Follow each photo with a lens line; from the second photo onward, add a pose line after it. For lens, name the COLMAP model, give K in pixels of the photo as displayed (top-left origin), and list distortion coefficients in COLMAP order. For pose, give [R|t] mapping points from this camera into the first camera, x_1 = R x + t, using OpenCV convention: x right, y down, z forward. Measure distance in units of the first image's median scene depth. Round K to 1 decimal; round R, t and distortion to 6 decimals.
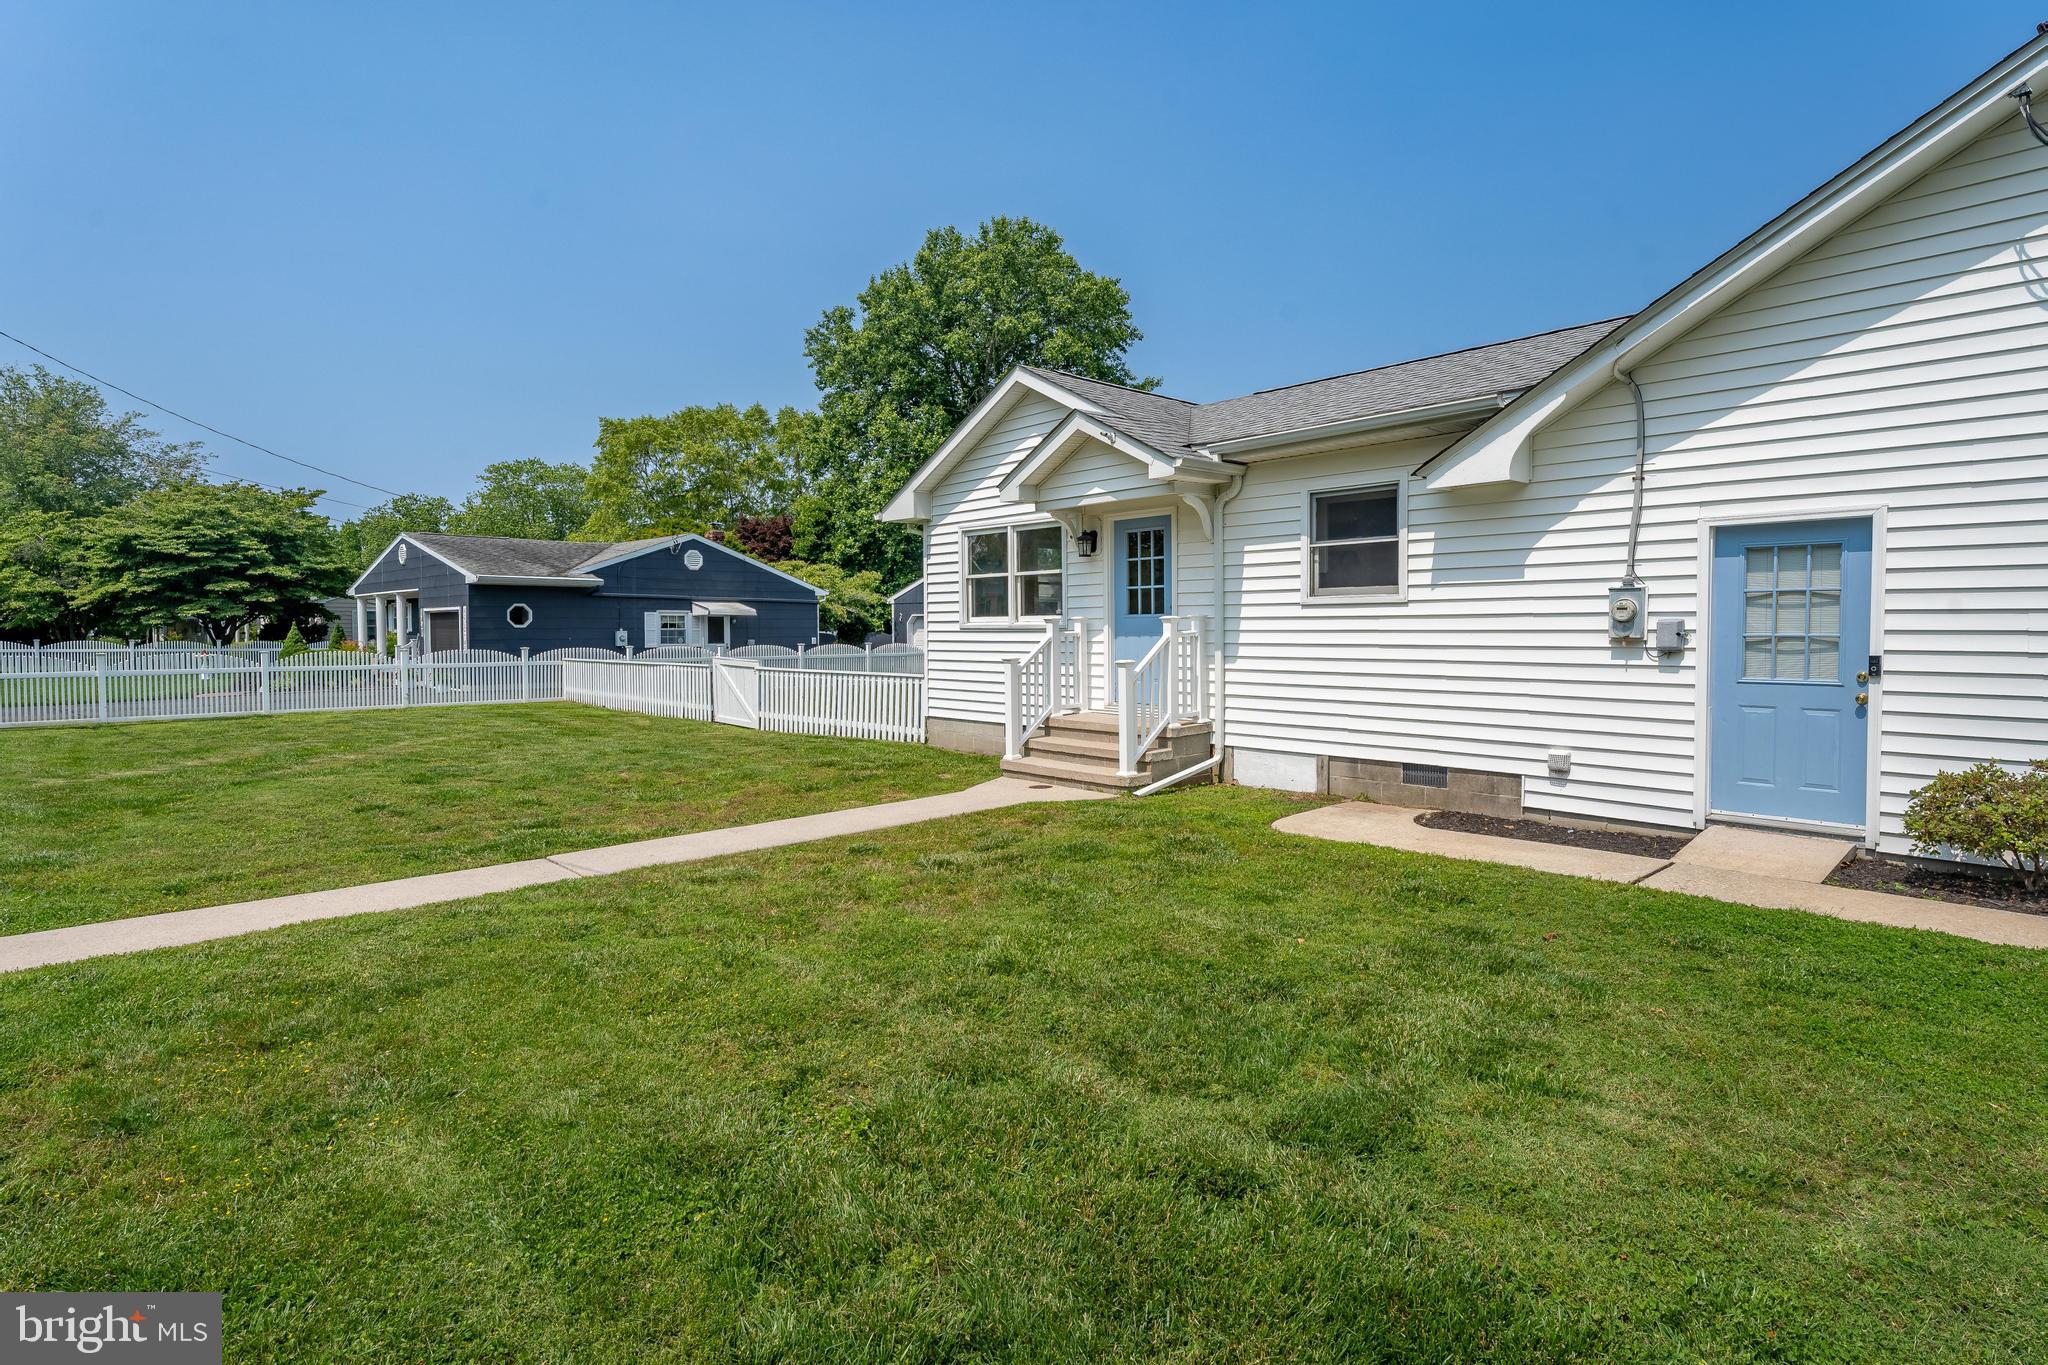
lens RADIAL K [[994.5, 0, 1079.4], [0, 994.5, 662.7], [0, 0, 1]] dist [-0.016914, -0.000087]
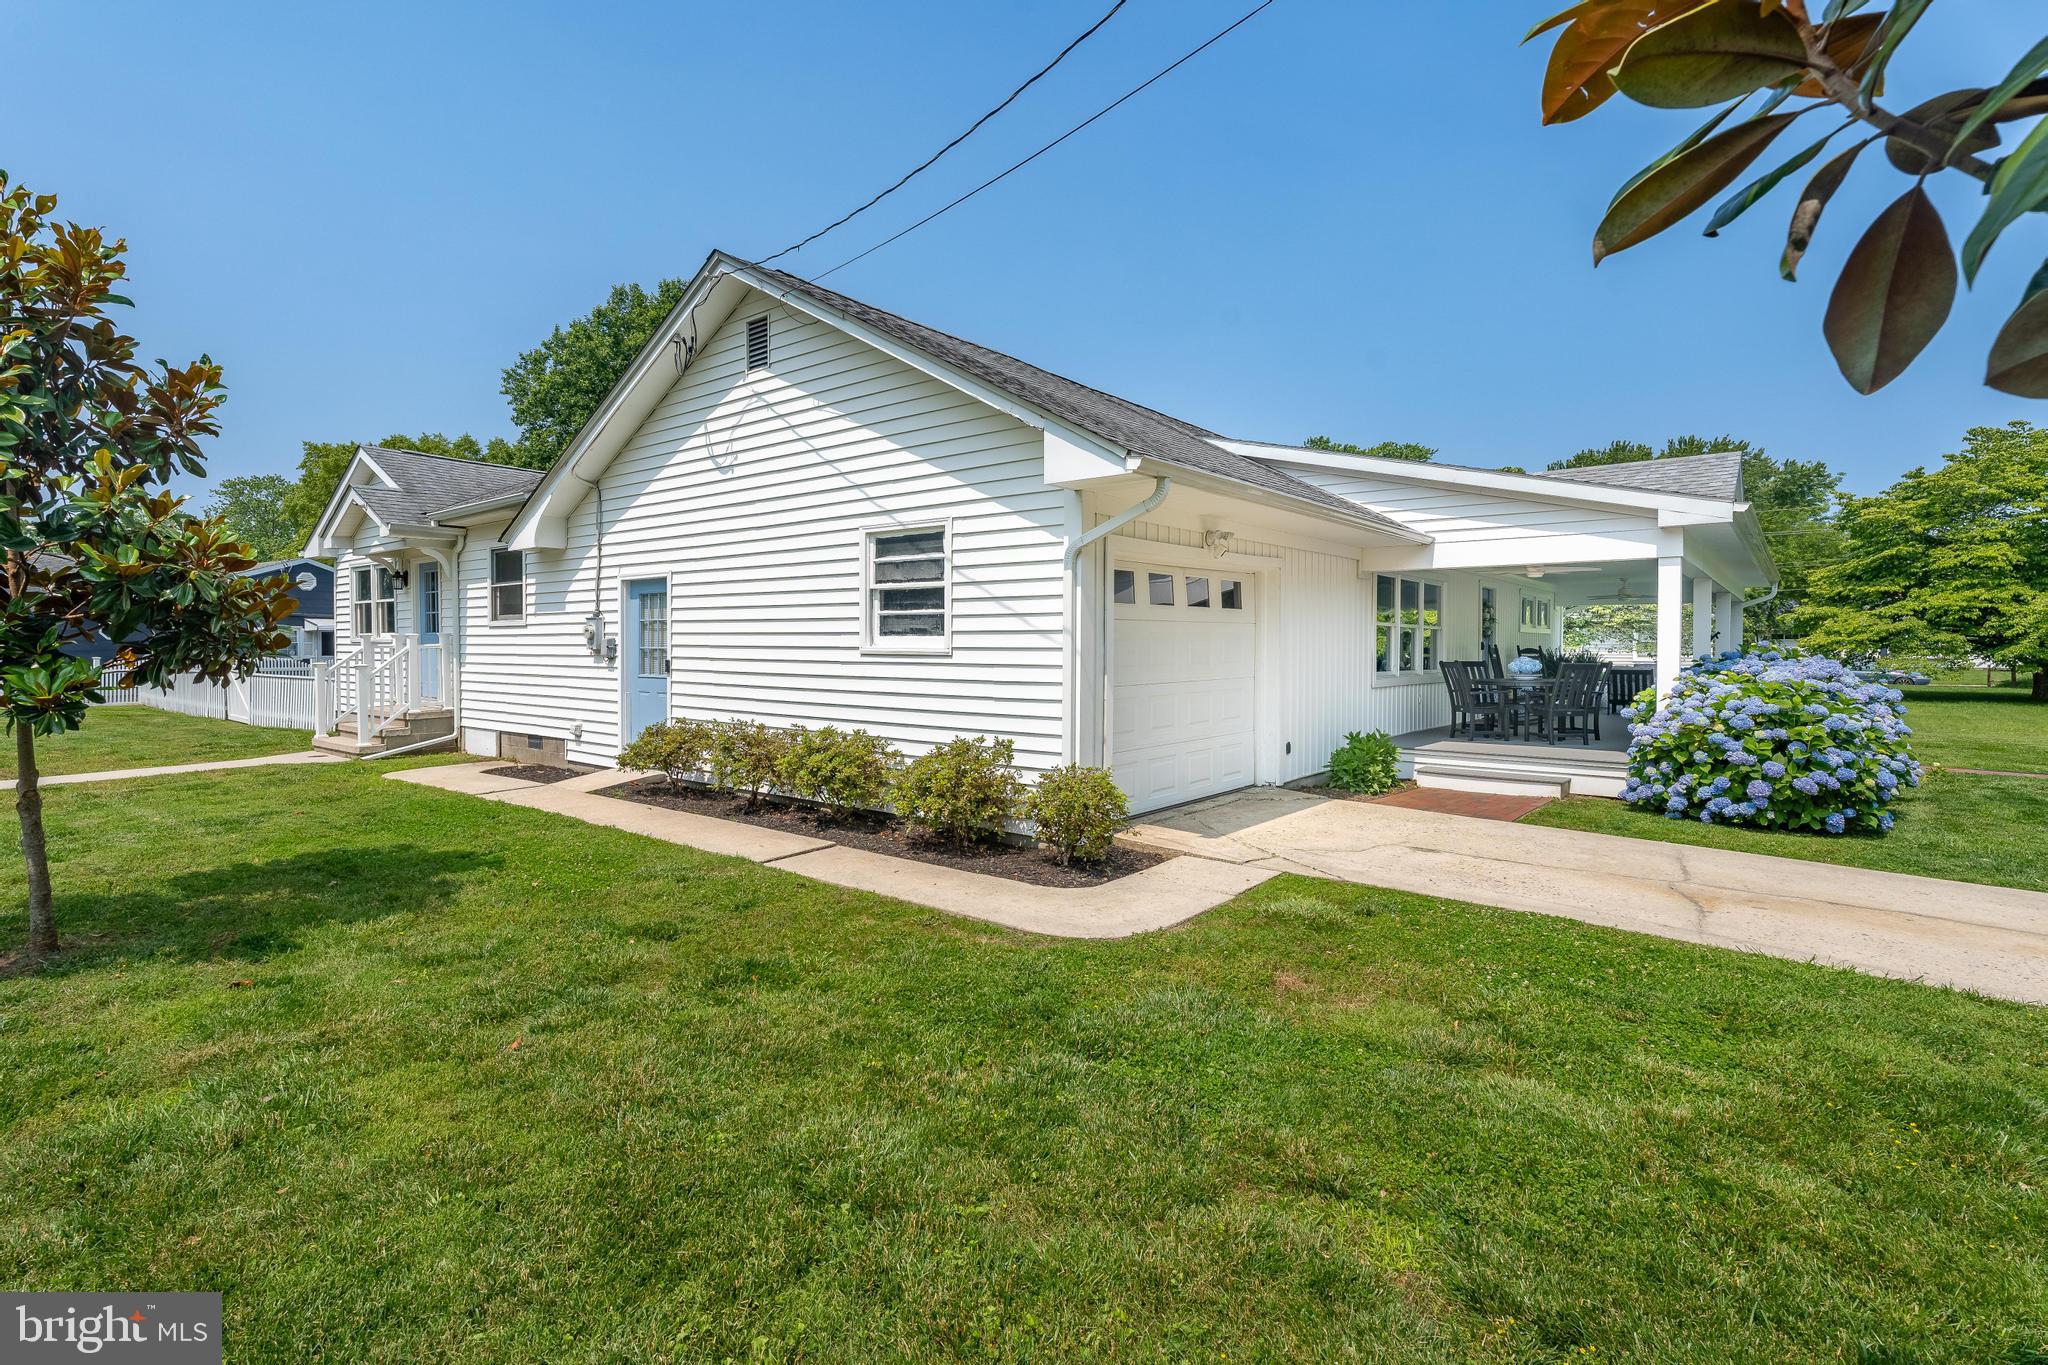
lens RADIAL K [[927.5, 0, 986.3], [0, 927.5, 669.4], [0, 0, 1]] dist [0.004449, -0.000275]
pose [[0.992217, 0.006027, 0.124377, 0.804723], [-0.004427, 0.999904, -0.013139, 0.019404], [-0.124444, 0.012486, 0.992148, -0.446912]]
